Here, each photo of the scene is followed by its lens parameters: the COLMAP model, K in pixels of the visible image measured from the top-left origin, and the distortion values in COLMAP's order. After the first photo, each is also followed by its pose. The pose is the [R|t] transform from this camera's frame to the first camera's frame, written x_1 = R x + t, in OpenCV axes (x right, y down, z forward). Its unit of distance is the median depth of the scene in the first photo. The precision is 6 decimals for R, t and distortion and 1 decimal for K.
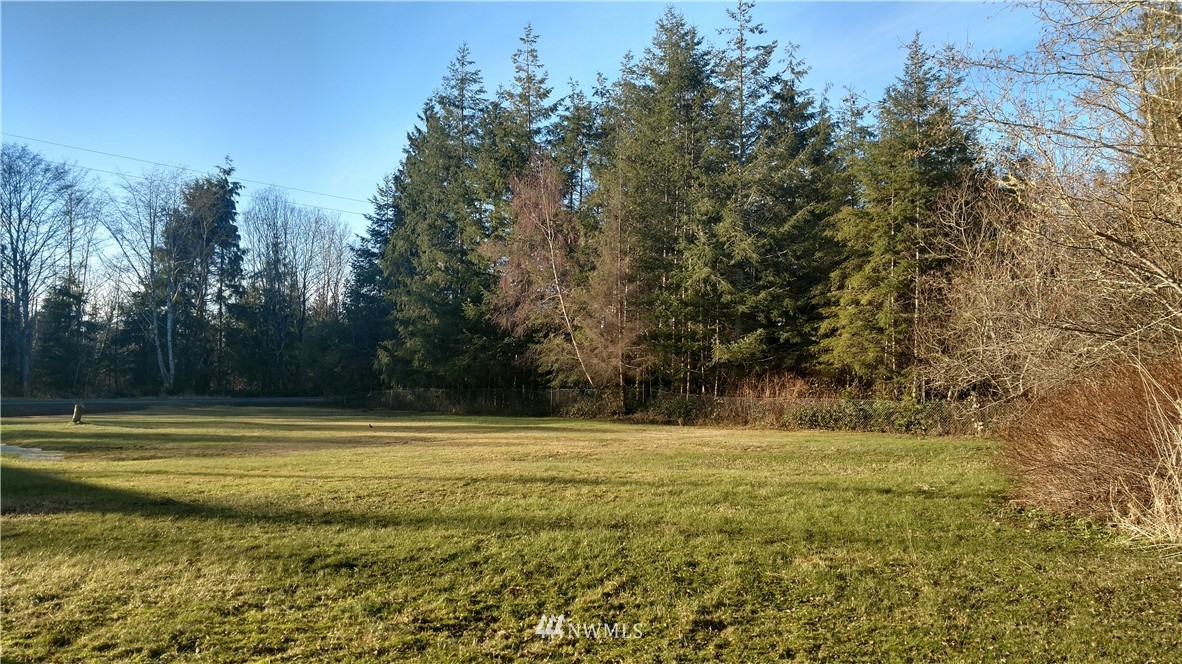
lens RADIAL K [[864.9, 0, 601.2], [0, 864.9, 328.9], [0, 0, 1]] dist [0.141191, -0.232035]
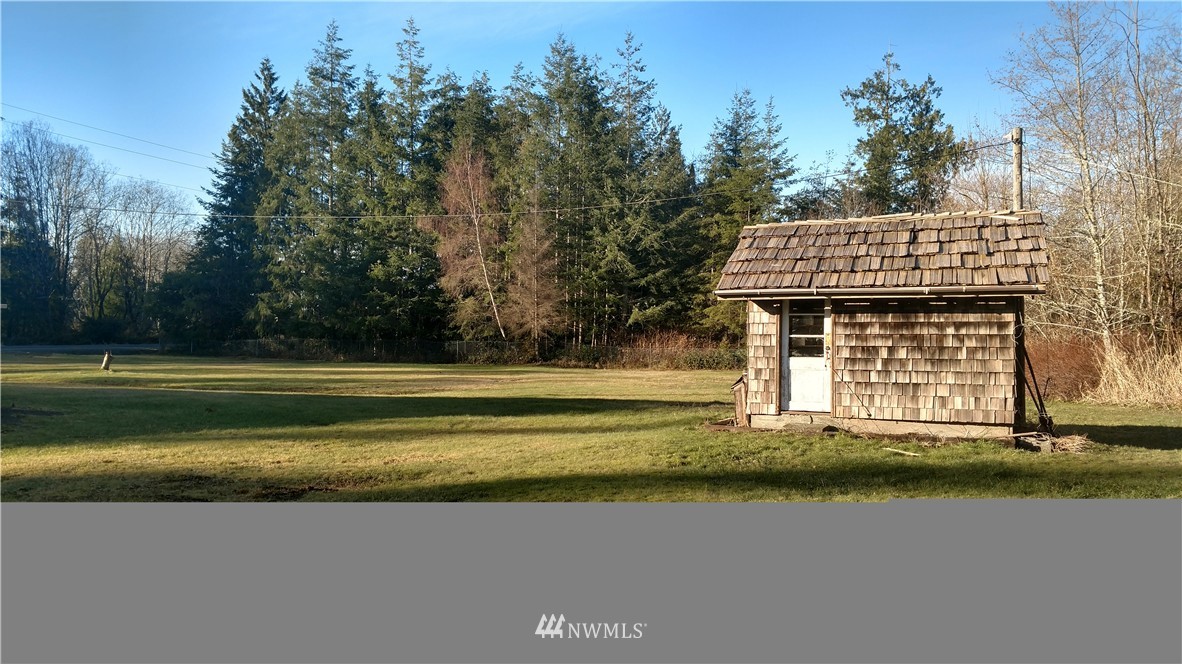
lens RADIAL K [[846.9, 0, 591.0], [0, 846.9, 332.0], [0, 0, 1]] dist [0.168935, -0.460735]
pose [[0.924710, 0.005944, 0.380626, -0.378140], [-0.031762, 0.997596, 0.061586, -0.023346], [-0.379345, -0.069039, 0.922676, -0.186133]]
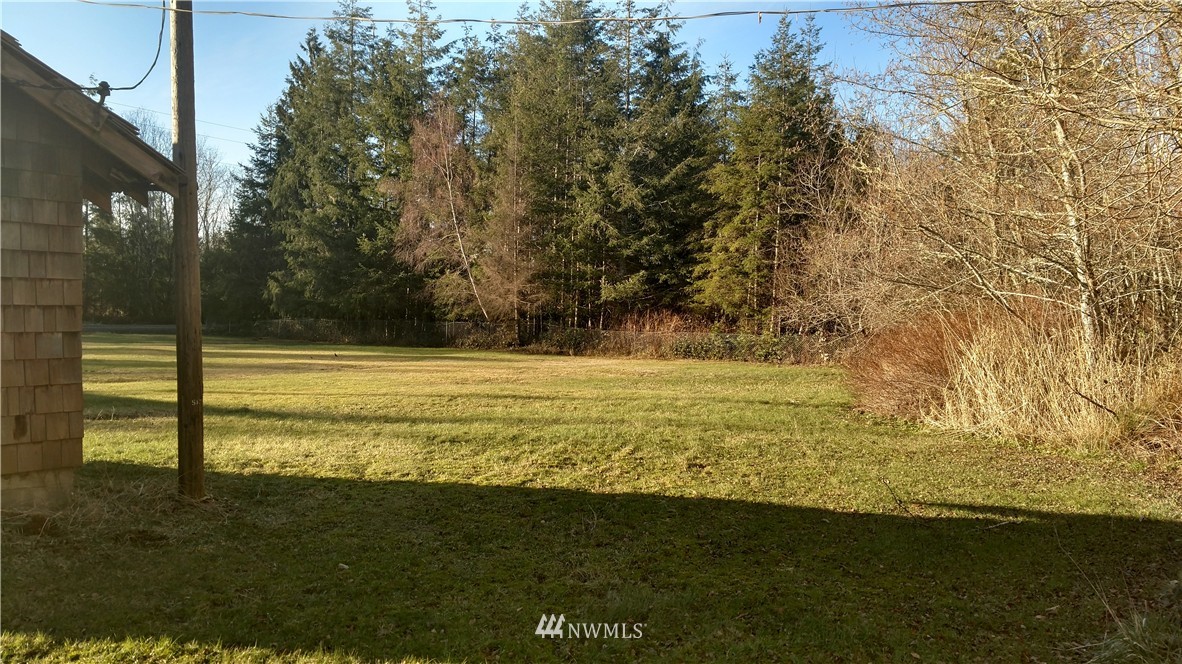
lens RADIAL K [[846.9, 0, 591.0], [0, 846.9, 332.0], [0, 0, 1]] dist [0.168935, -0.460735]
pose [[0.989045, 0.009218, 0.147328, -0.039522], [-0.021432, 0.996440, 0.081532, -0.007924], [-0.146052, -0.083796, 0.985722, -0.071639]]
